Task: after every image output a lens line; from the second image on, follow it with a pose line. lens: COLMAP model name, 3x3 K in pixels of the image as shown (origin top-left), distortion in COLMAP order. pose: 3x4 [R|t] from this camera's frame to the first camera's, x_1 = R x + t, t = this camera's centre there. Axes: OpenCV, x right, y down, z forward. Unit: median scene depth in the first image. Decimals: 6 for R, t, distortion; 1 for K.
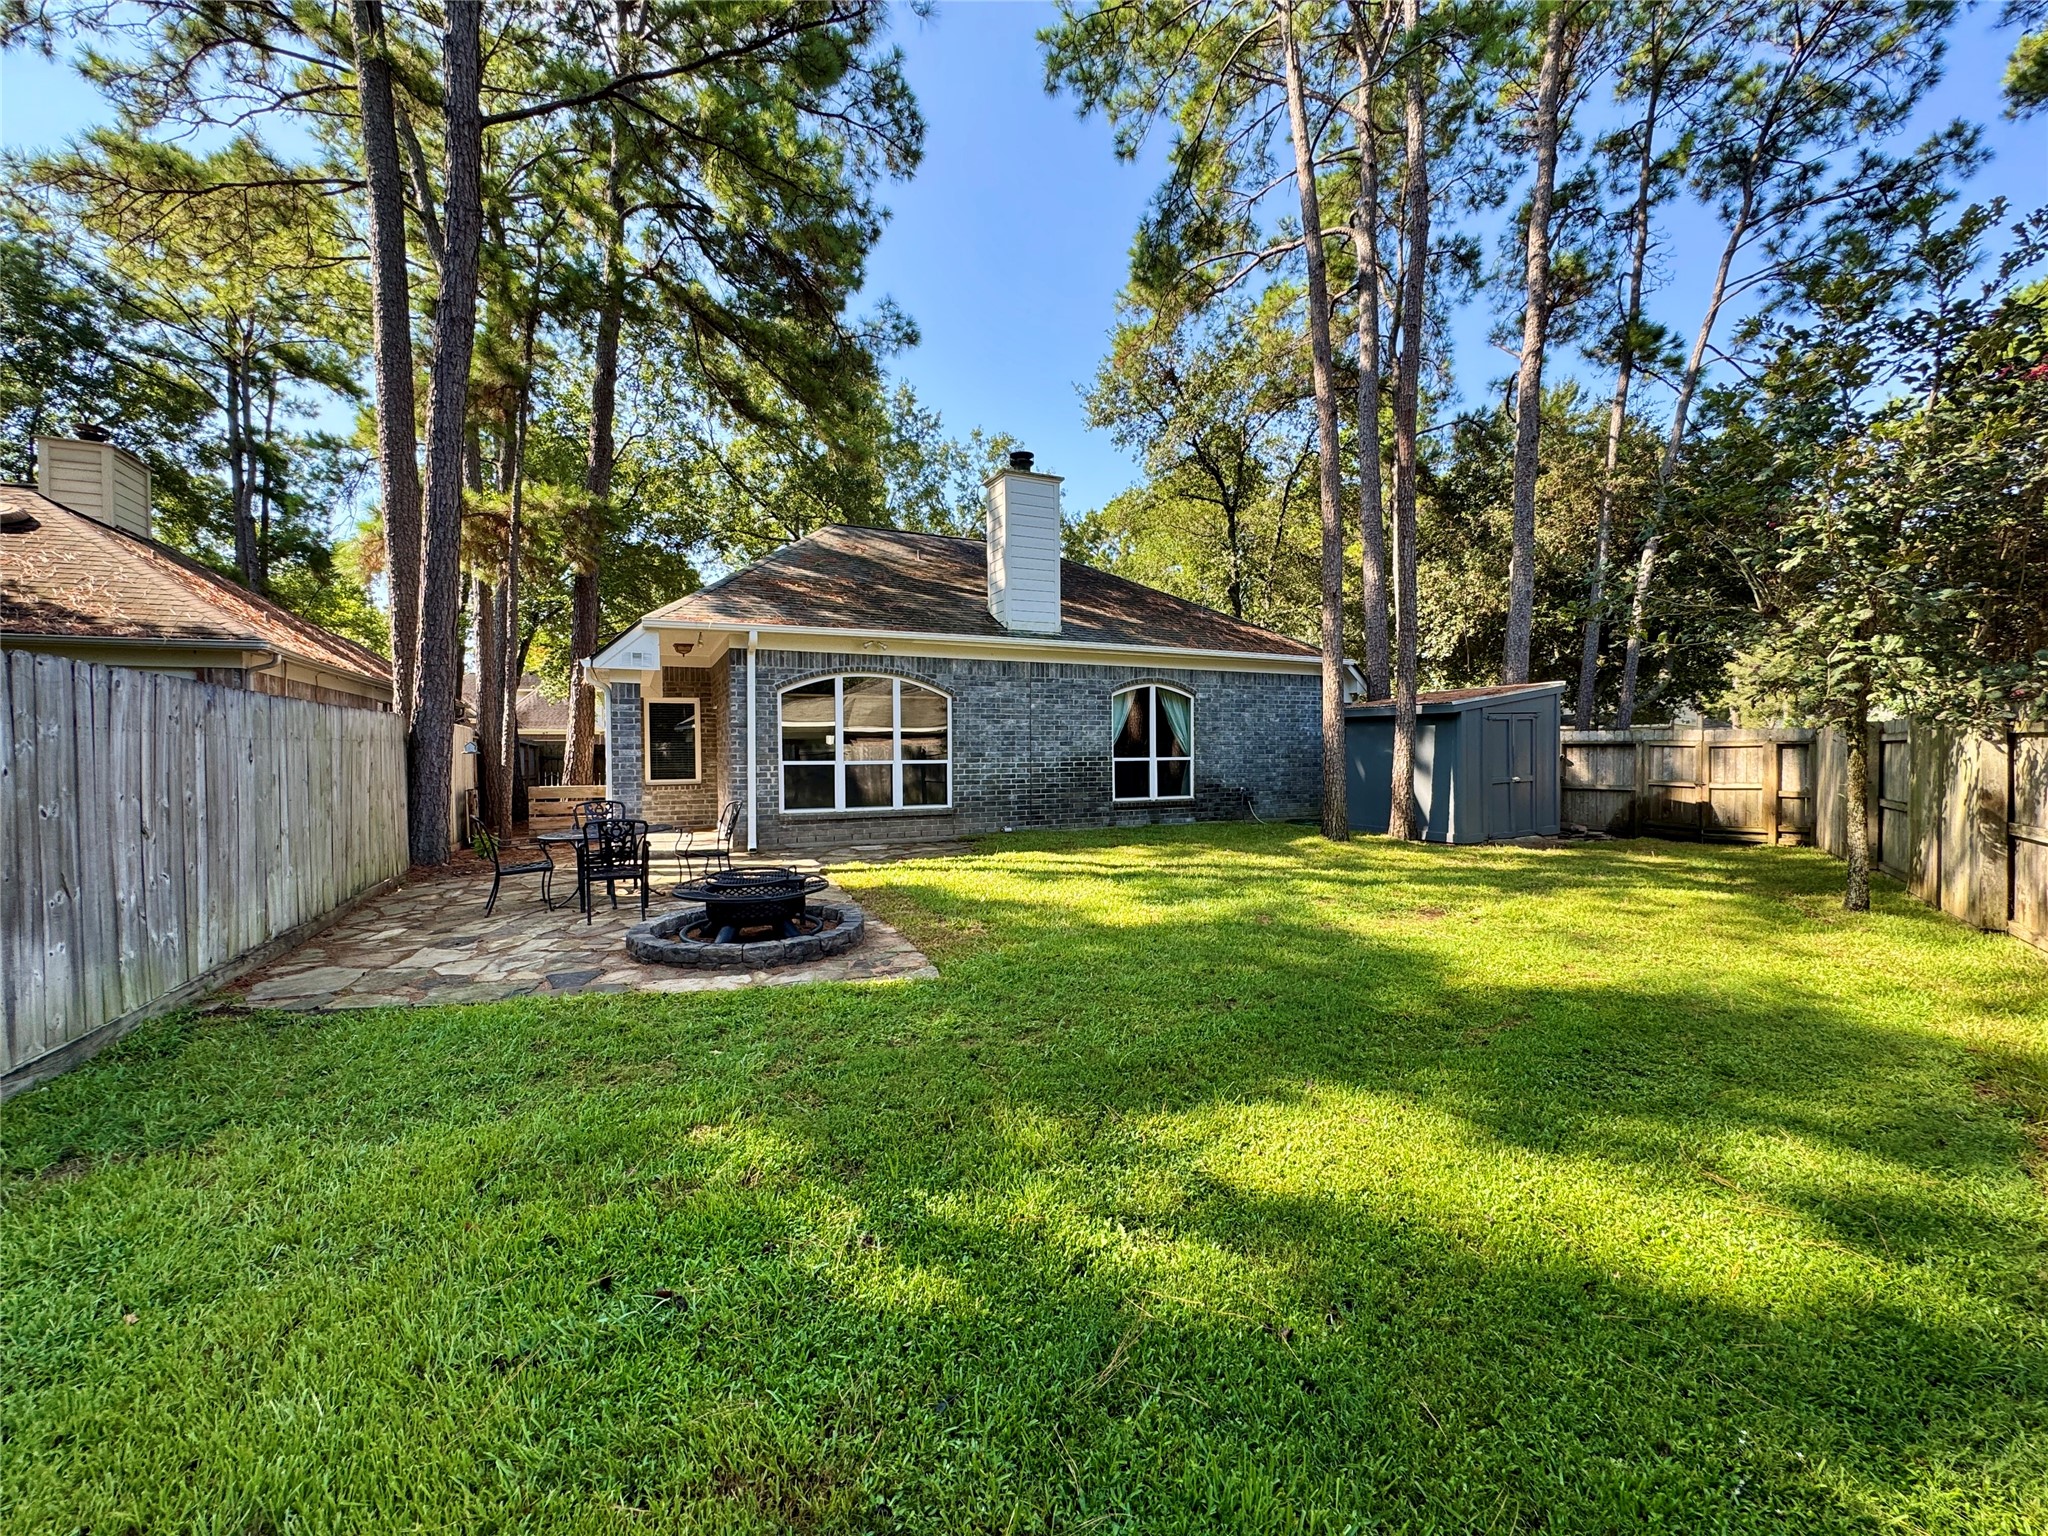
lens RADIAL K [[803.2, 0, 1024.0], [0, 803.2, 768.0], [0, 0, 1]] dist [0.011633, -0.000083]
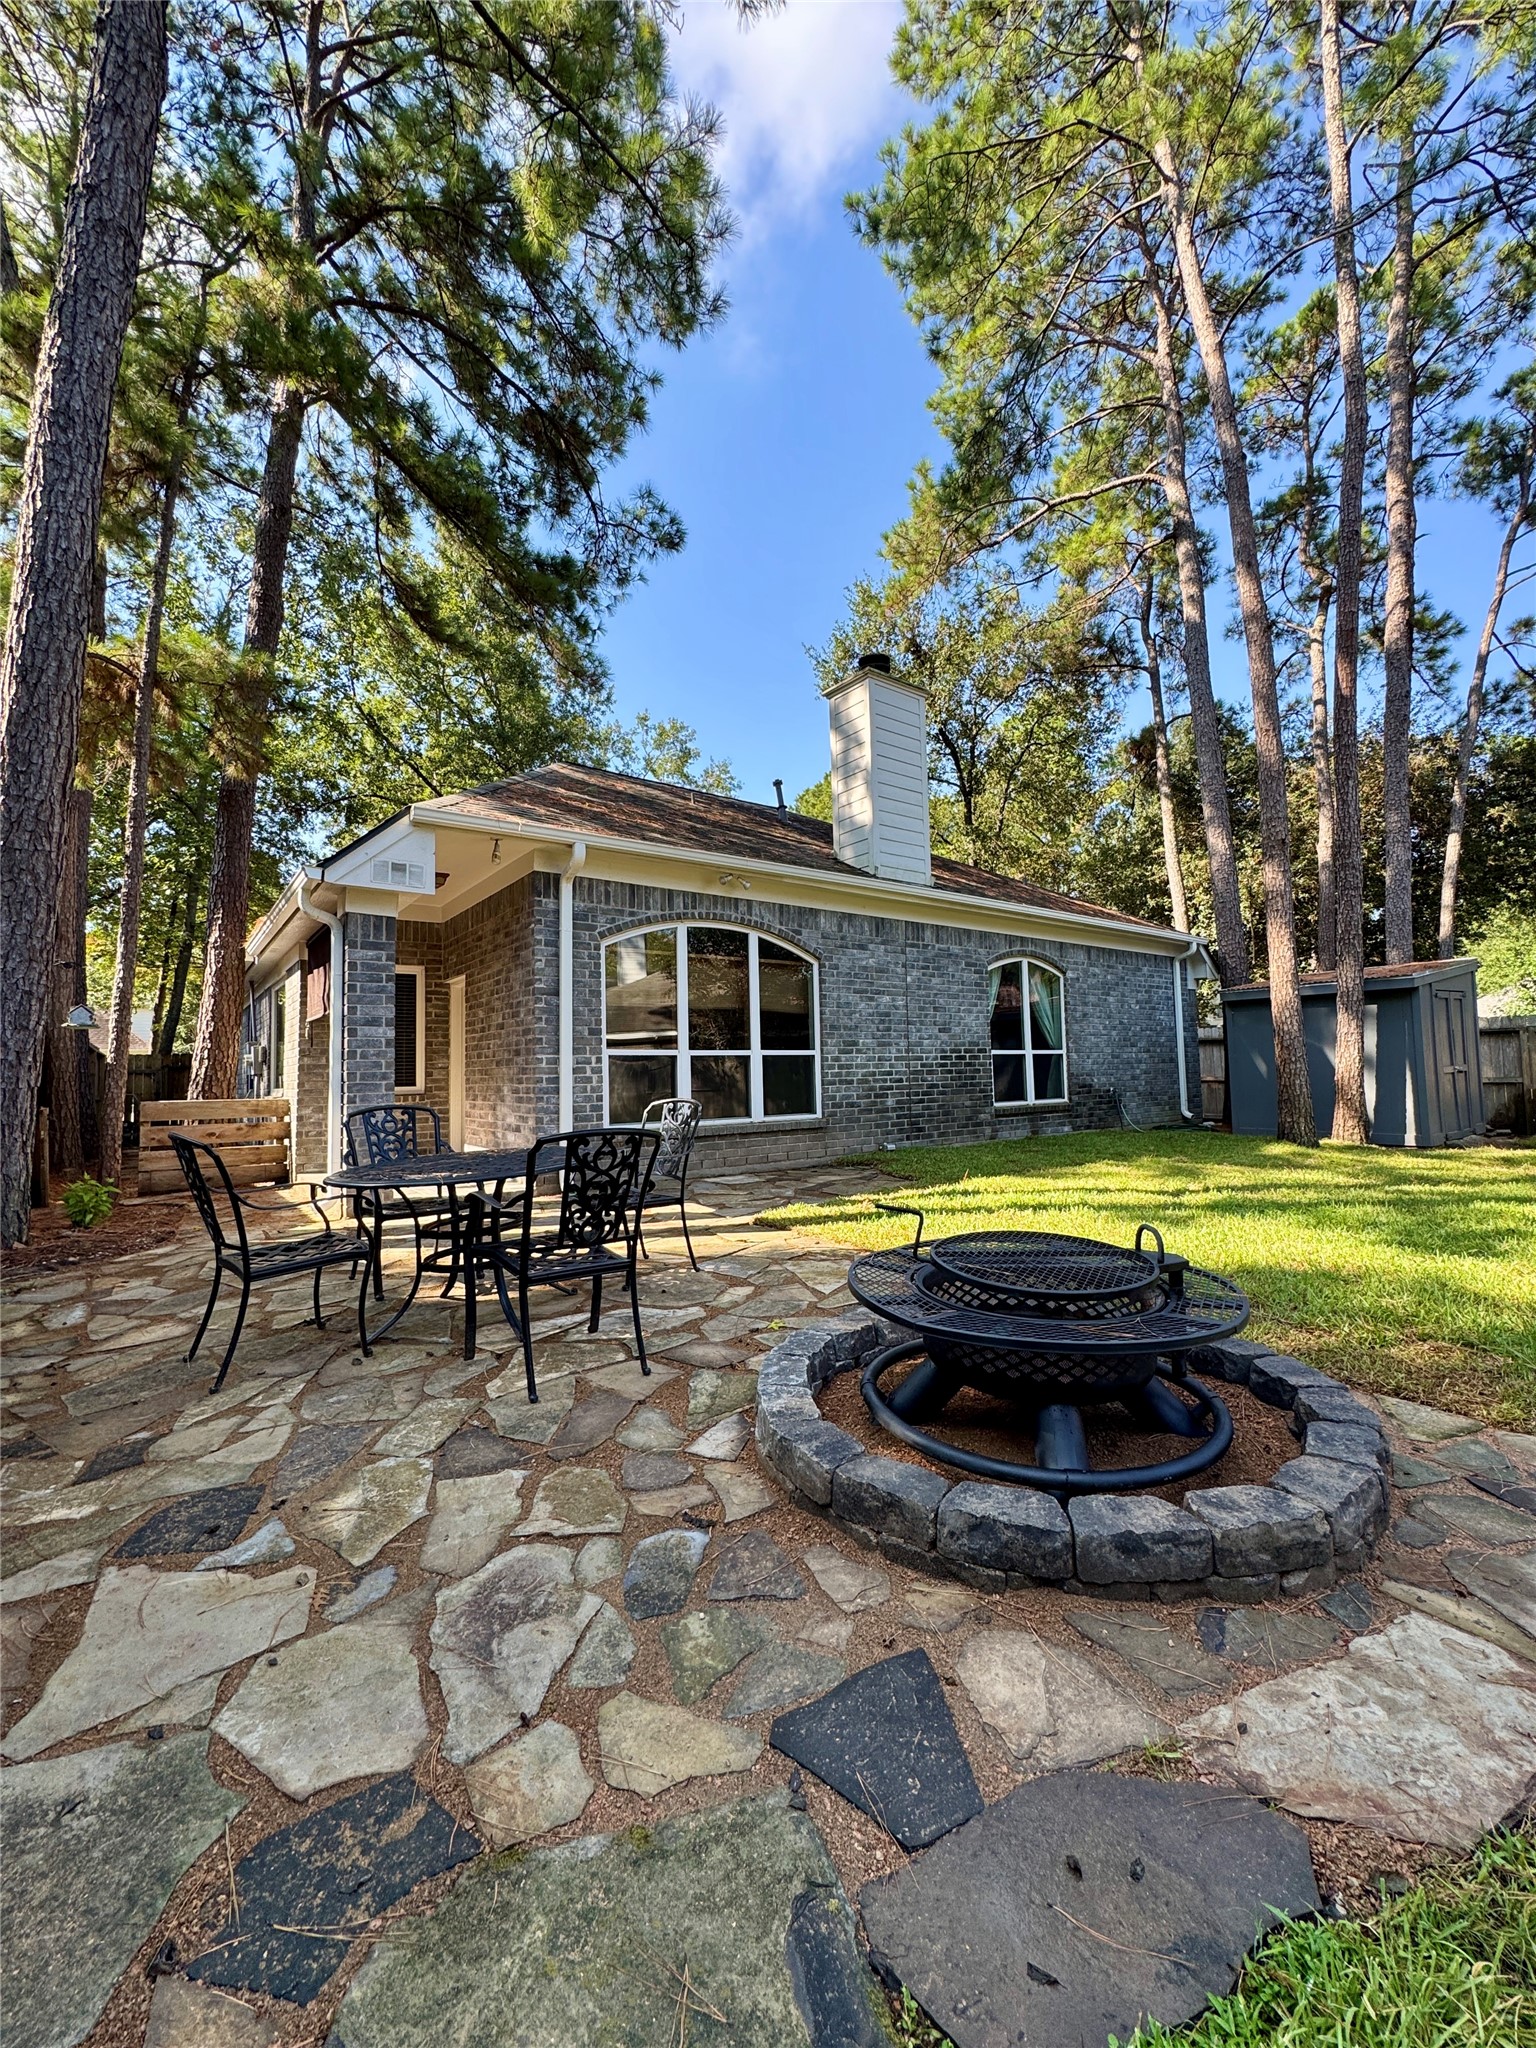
lens RADIAL K [[803.2, 0, 768.0], [0, 803.2, 1024.0], [0, 0, 1]] dist [0.011633, -0.000083]
pose [[0.981288, -0.002679, 0.192529, -0.241266], [0.019123, 0.996316, -0.083604, 0.022471], [-0.191596, 0.085721, 0.977723, 0.276360]]
